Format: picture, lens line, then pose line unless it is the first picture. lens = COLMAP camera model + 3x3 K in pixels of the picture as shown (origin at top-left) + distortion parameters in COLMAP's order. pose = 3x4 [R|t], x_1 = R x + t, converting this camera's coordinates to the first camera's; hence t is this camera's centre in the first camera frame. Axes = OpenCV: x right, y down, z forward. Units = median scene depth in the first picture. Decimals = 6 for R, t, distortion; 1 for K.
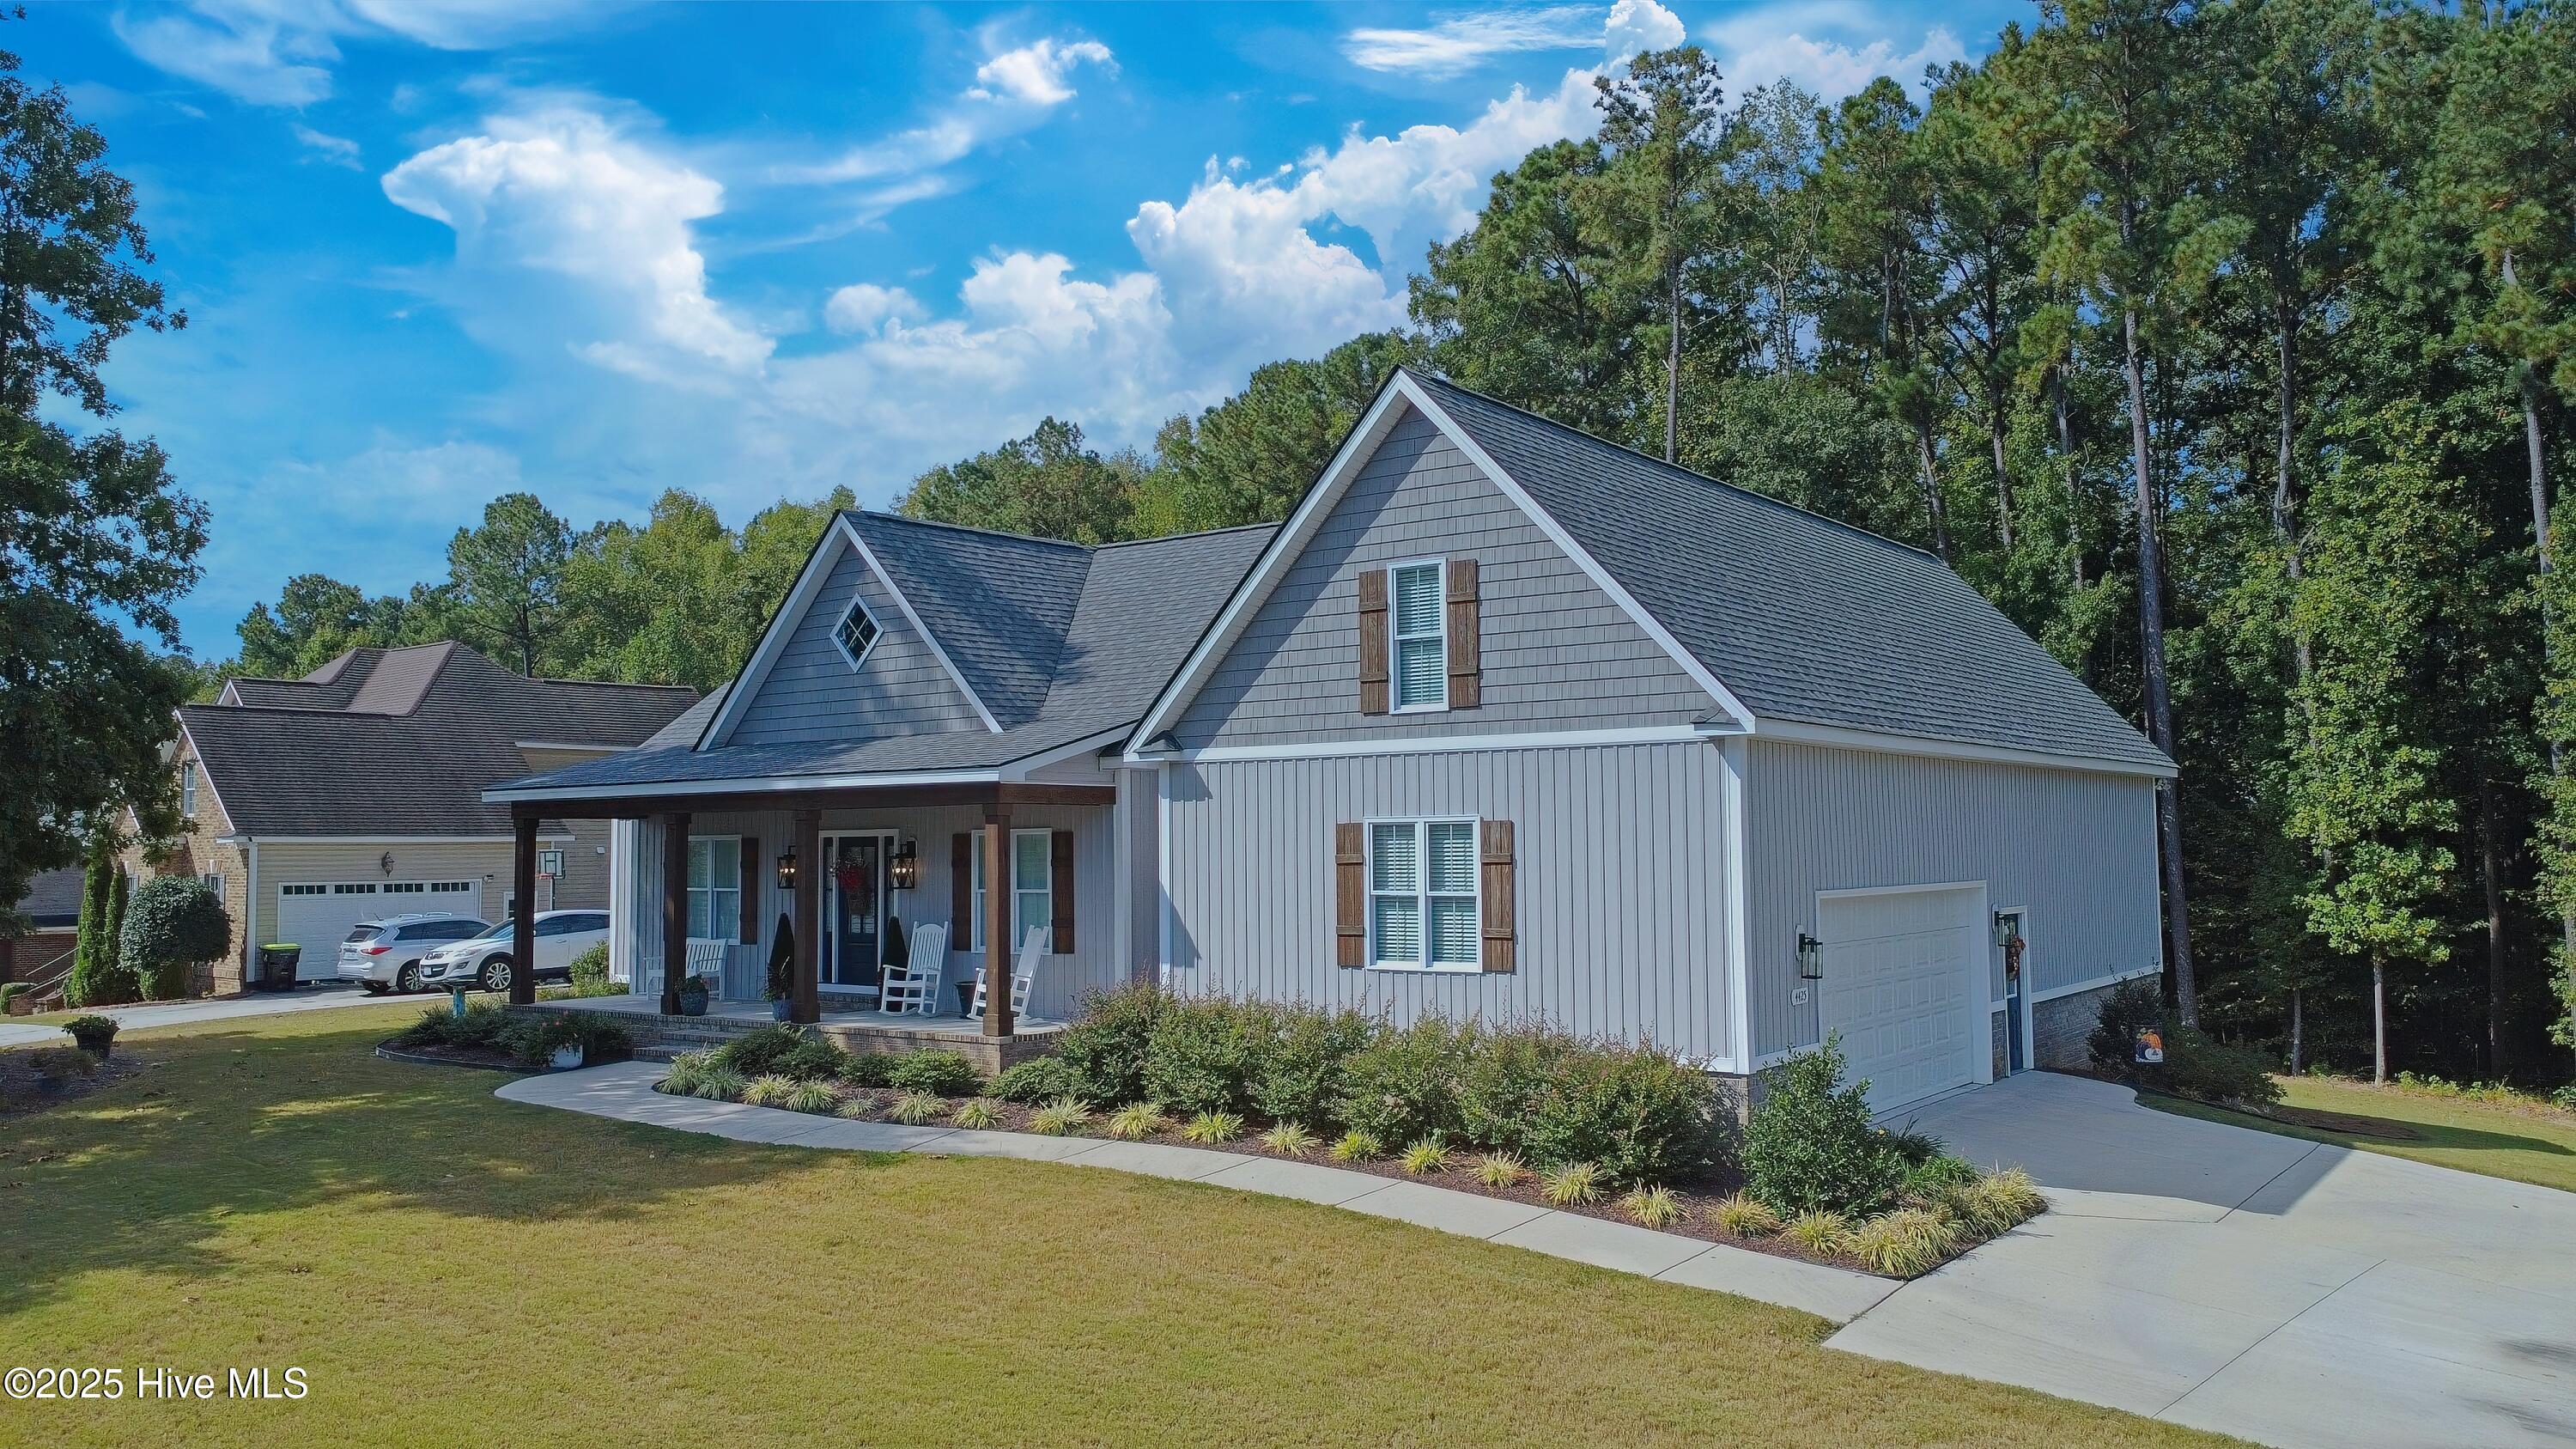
lens RADIAL K [[1948.0, 0, 1310.4], [0, 1948.0, 711.6], [0, 0, 1]] dist [0.001614, -0.002811]
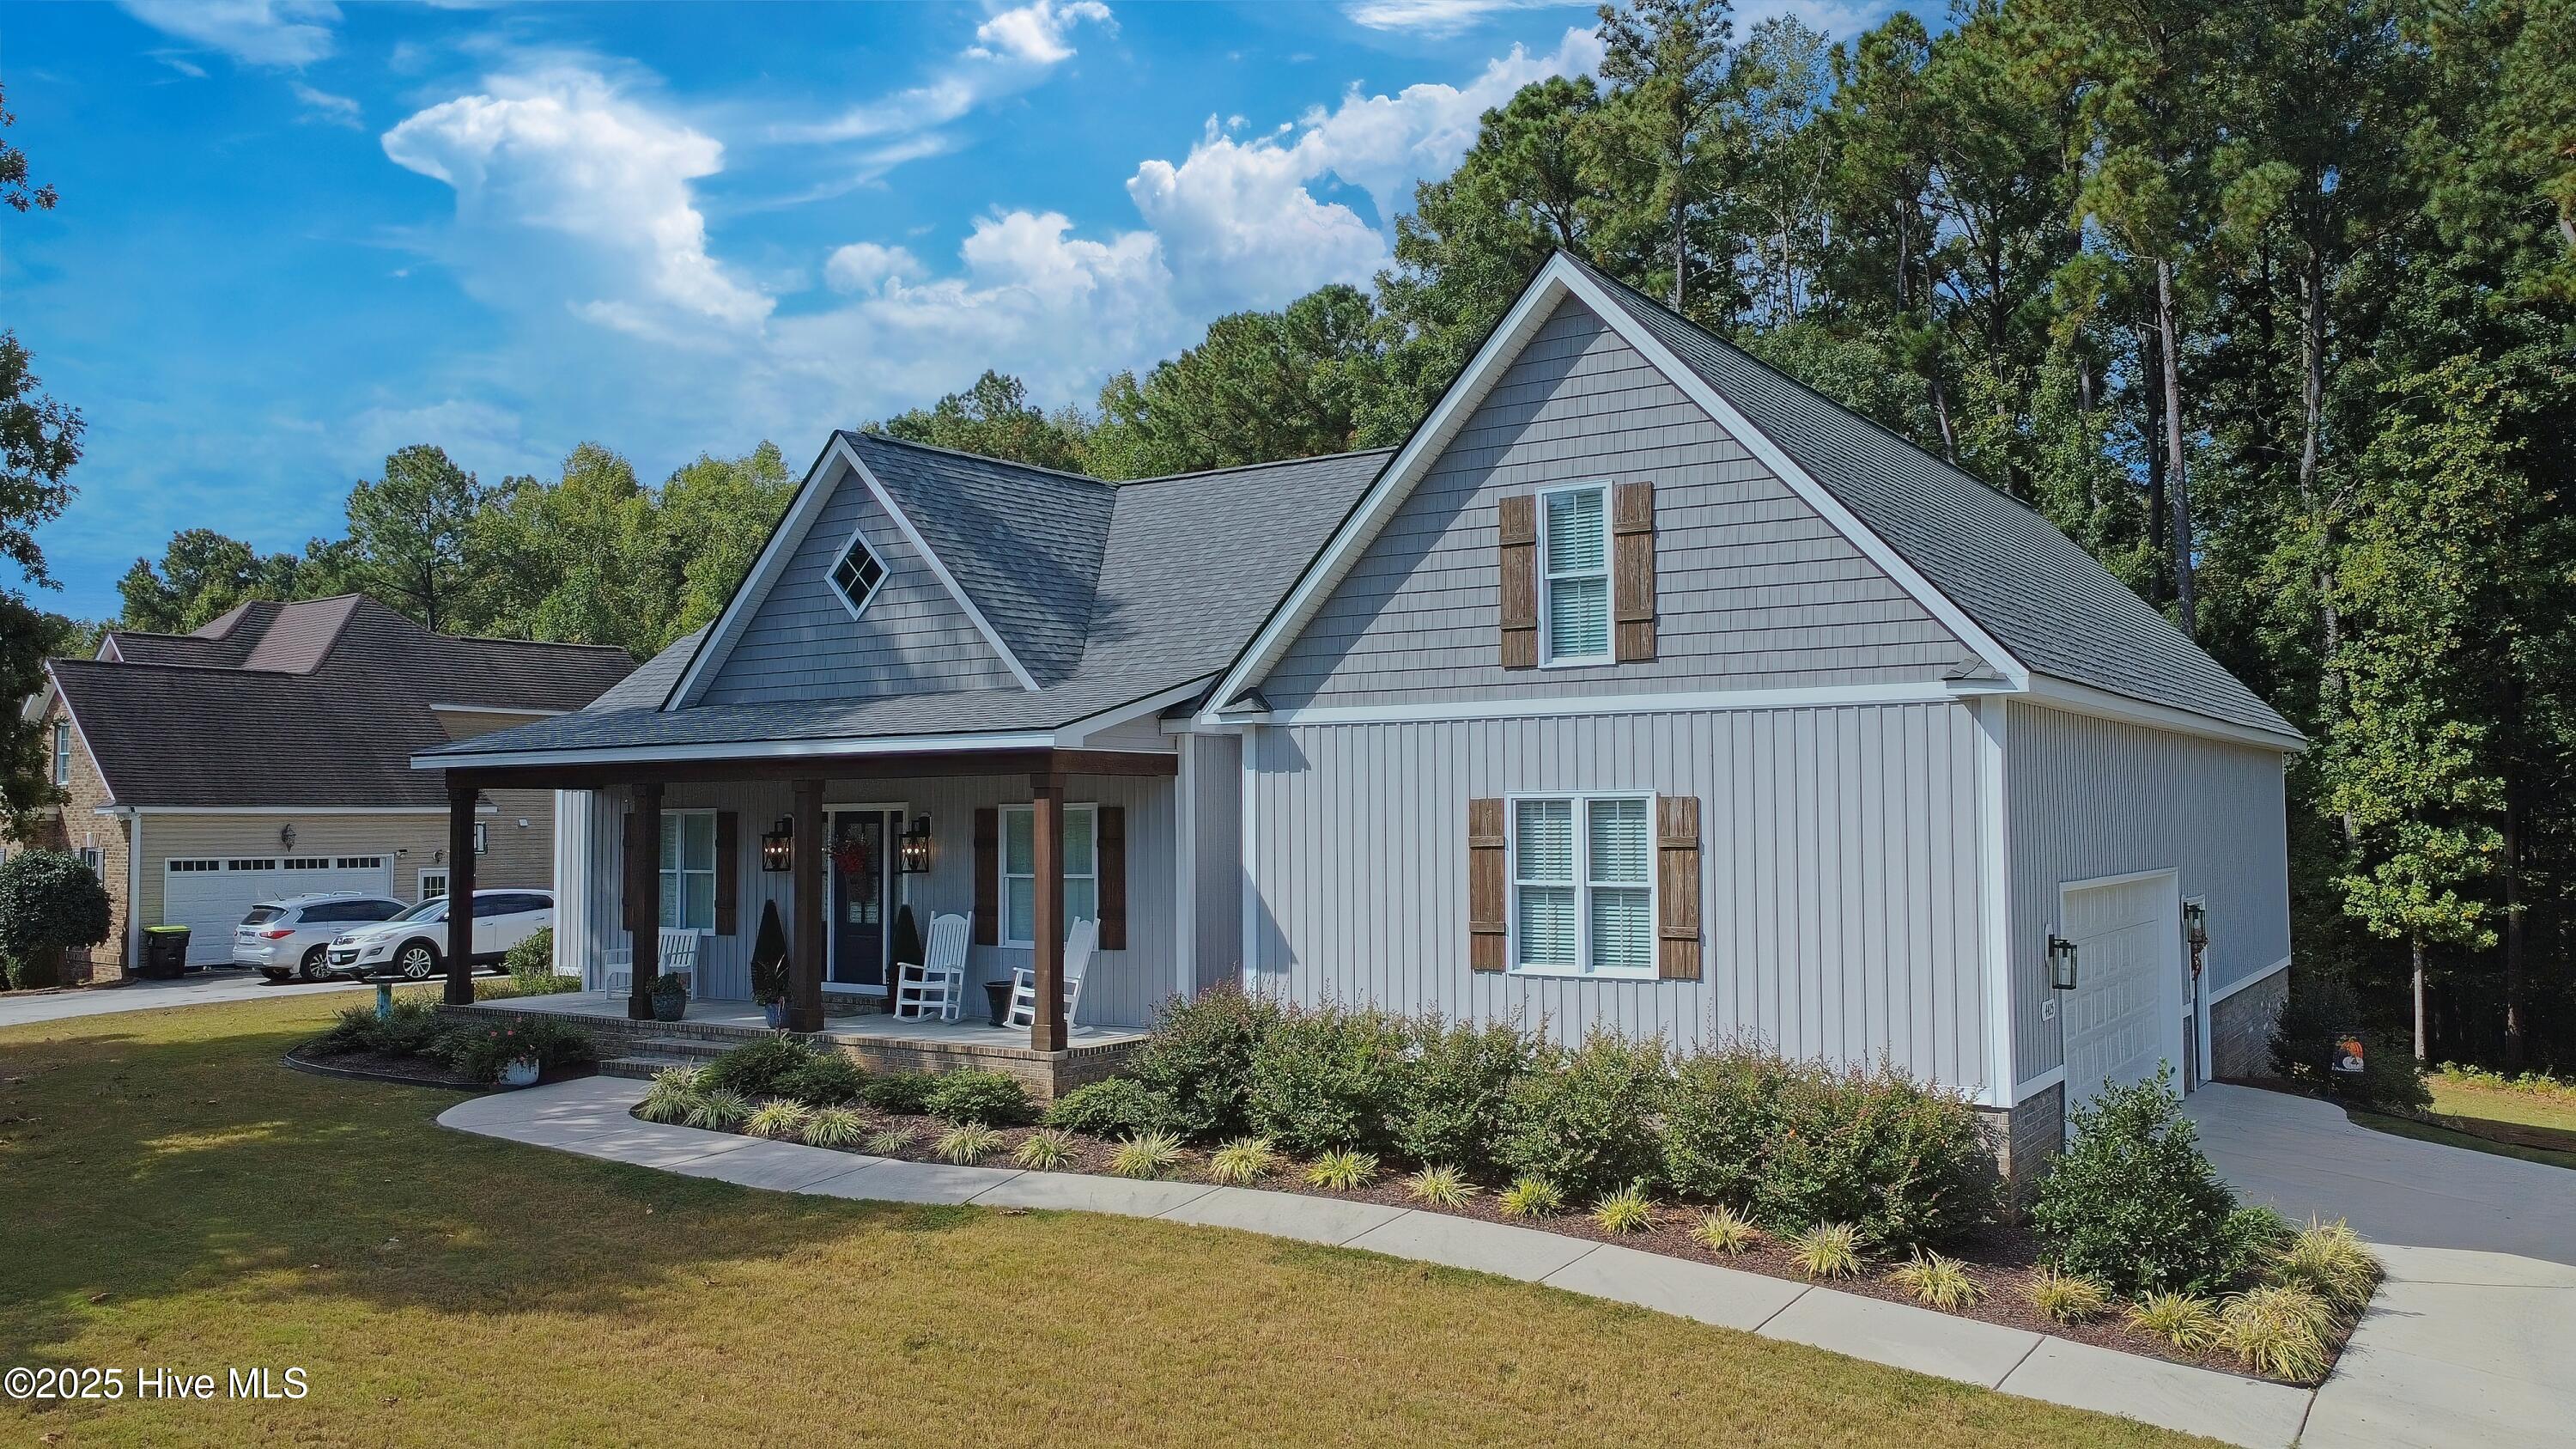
lens RADIAL K [[1948.0, 0, 1311.4], [0, 1948.0, 712.7], [0, 0, 1]] dist [0.001614, -0.002811]
pose [[0.998916, 0.006504, 0.046090, -0.074125], [-0.007172, 0.999871, 0.014342, 0.007084], [-0.045991, -0.014657, 0.998834, 0.135194]]
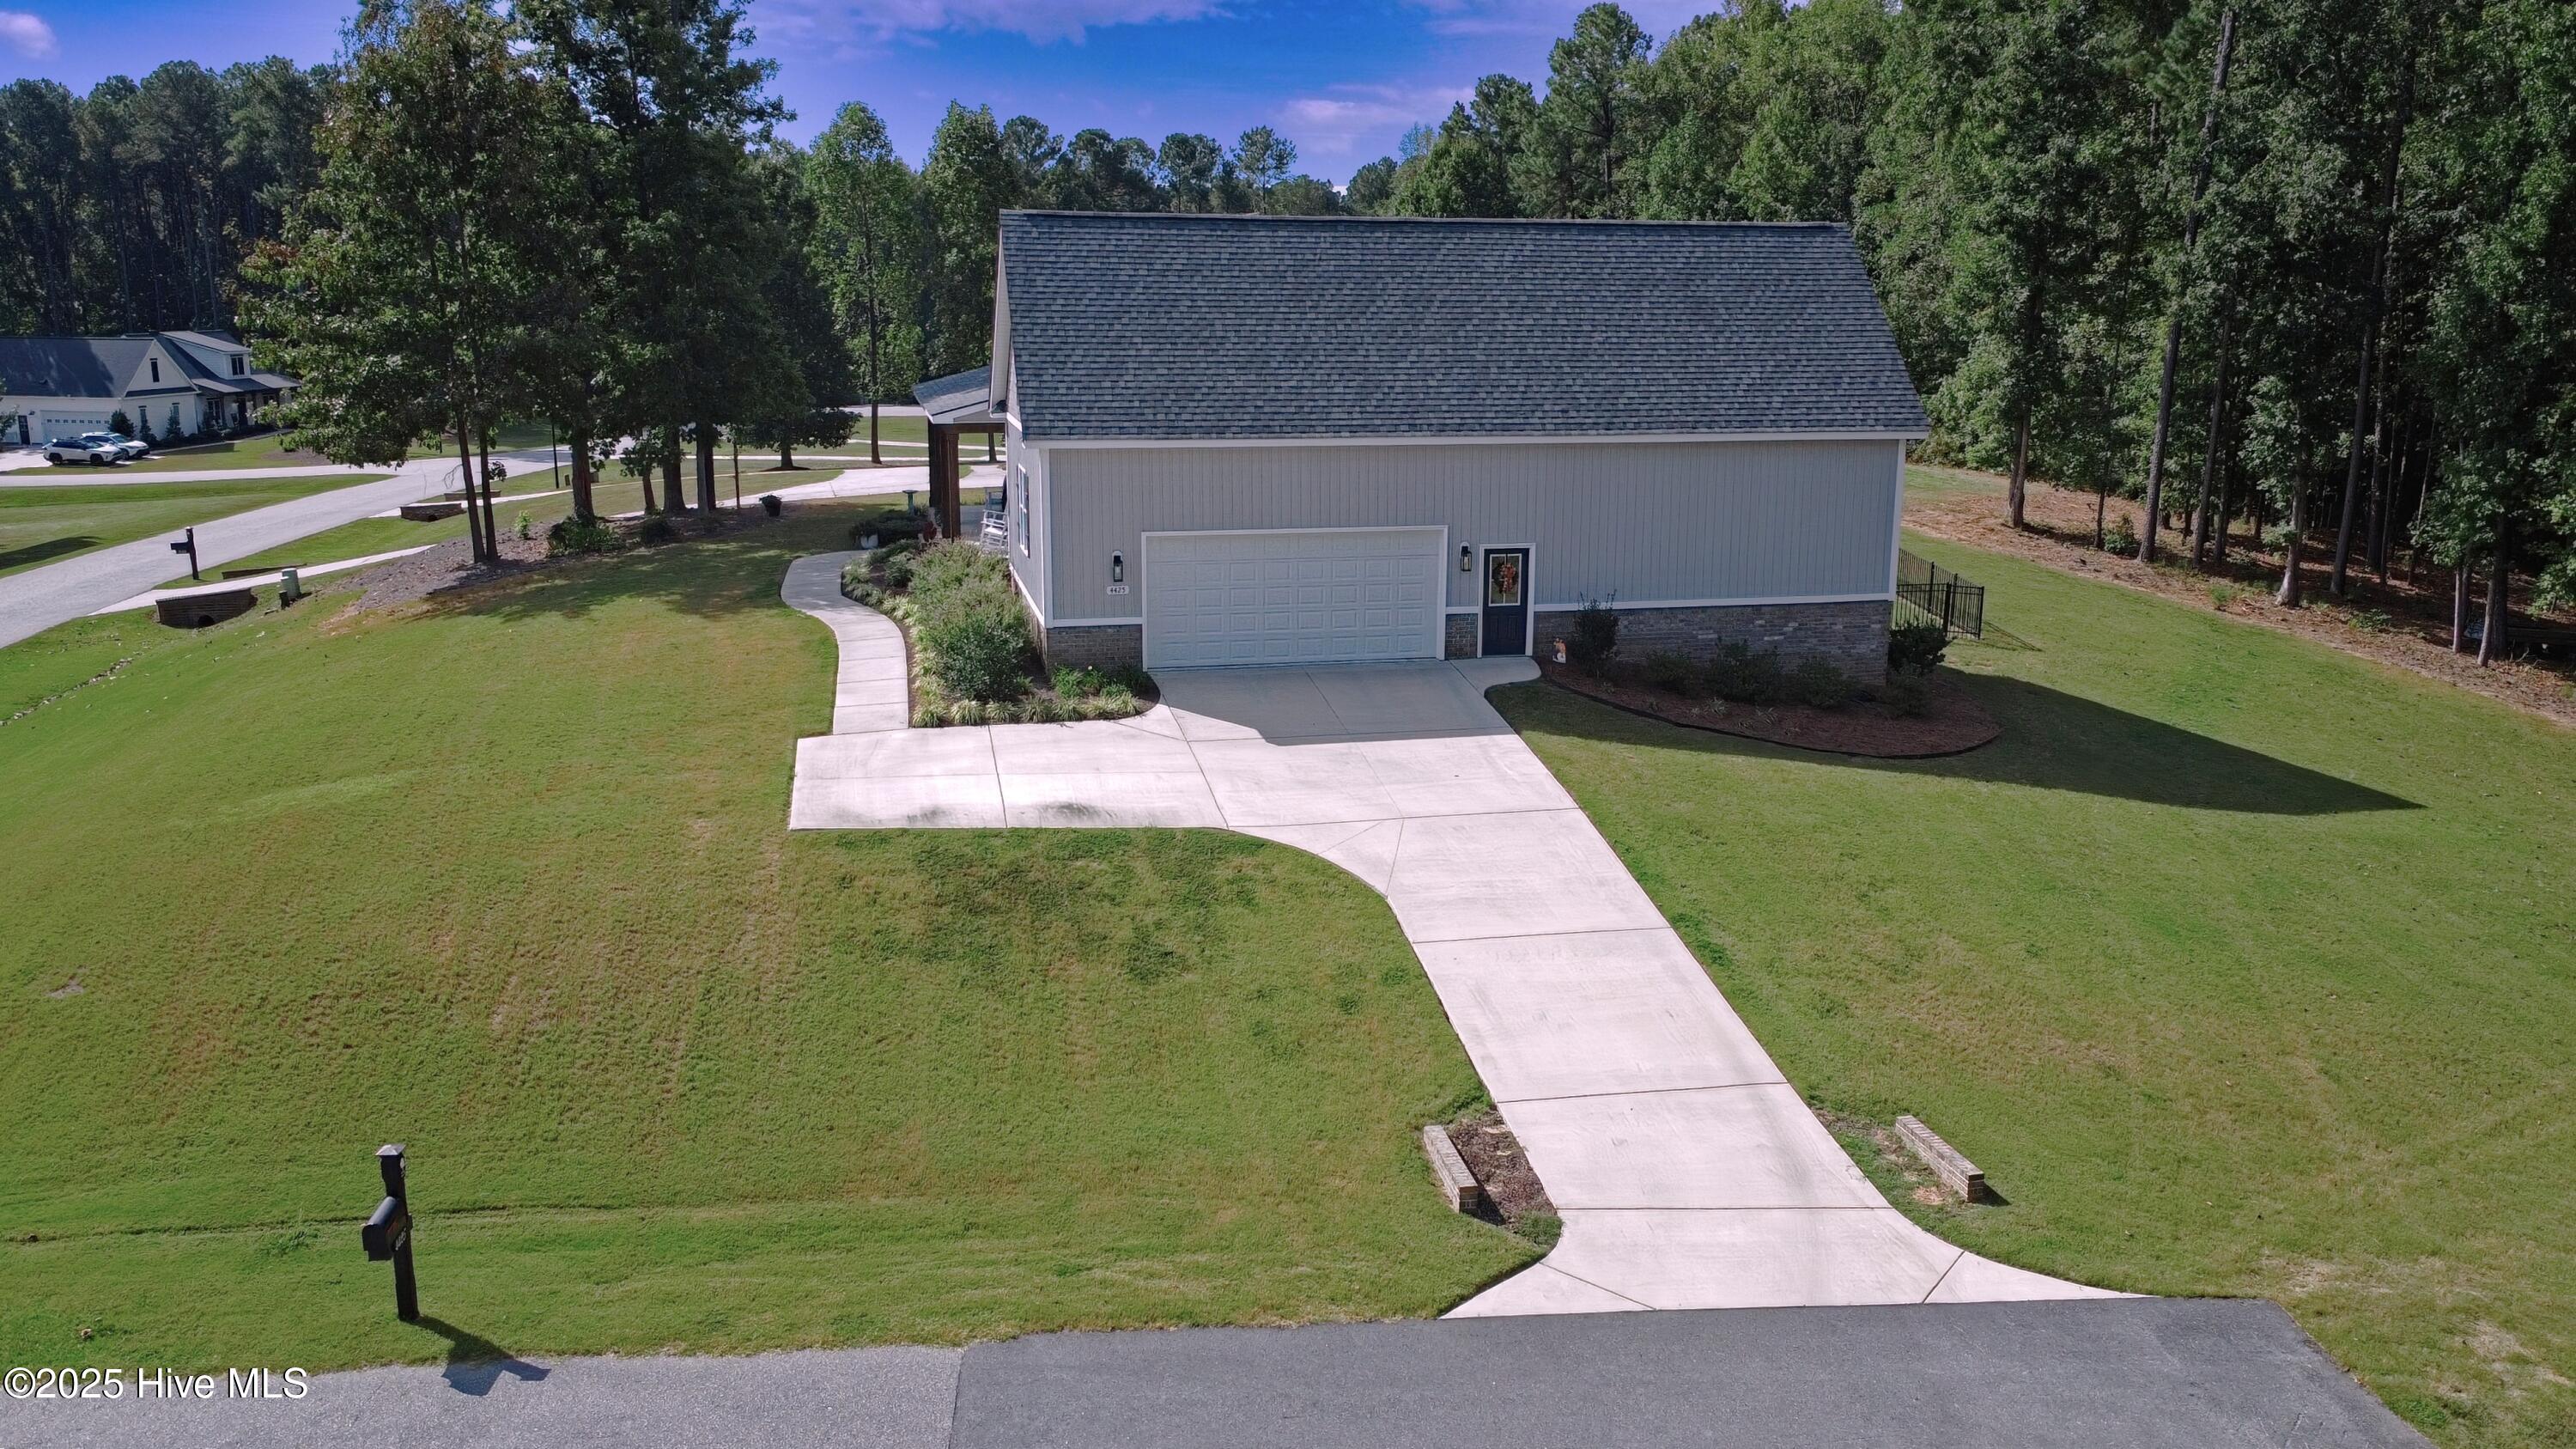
lens RADIAL K [[1968.5, 0, 1302.0], [0, 1968.5, 726.2], [0, 0, 1]] dist [-0.006979, -0.000050]
pose [[0.755602, 0.164574, -0.634020, 1.125128], [0.030252, 0.958123, 0.284755, -0.177365], [0.654332, -0.234342, 0.718981, -0.159402]]
